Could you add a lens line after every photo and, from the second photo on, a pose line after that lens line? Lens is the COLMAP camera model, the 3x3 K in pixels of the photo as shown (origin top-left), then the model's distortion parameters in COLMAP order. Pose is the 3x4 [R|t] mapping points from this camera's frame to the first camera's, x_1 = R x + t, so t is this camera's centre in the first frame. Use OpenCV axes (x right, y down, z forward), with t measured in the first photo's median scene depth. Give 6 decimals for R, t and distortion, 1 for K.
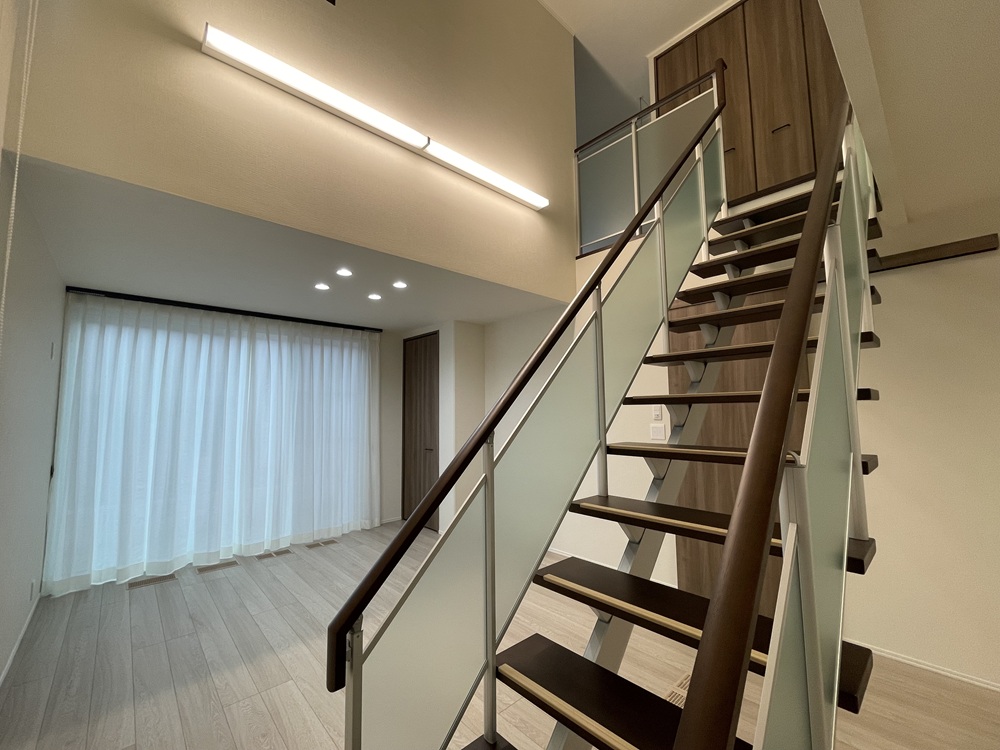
lens RADIAL K [[415.4, 0, 496.2], [0, 415.4, 376.3], [0, 0, 1]] dist [-0.001972, 0.000077]
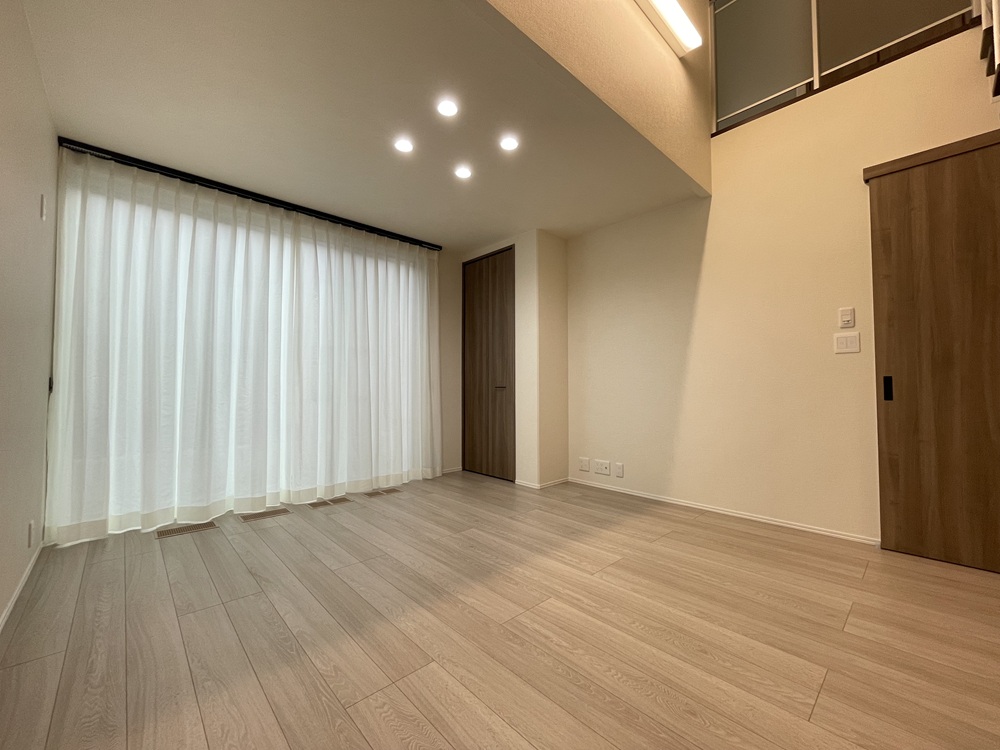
lens RADIAL K [[412.3, 0, 500.0], [0, 412.3, 375.0], [0, 0, 1]] dist [-0.002037, -0.000302]
pose [[0.999918, 0.010342, 0.007525, -0.235070], [-0.010741, 0.998431, 0.054962, 0.145983], [-0.006945, -0.055038, 0.998460, 0.224058]]
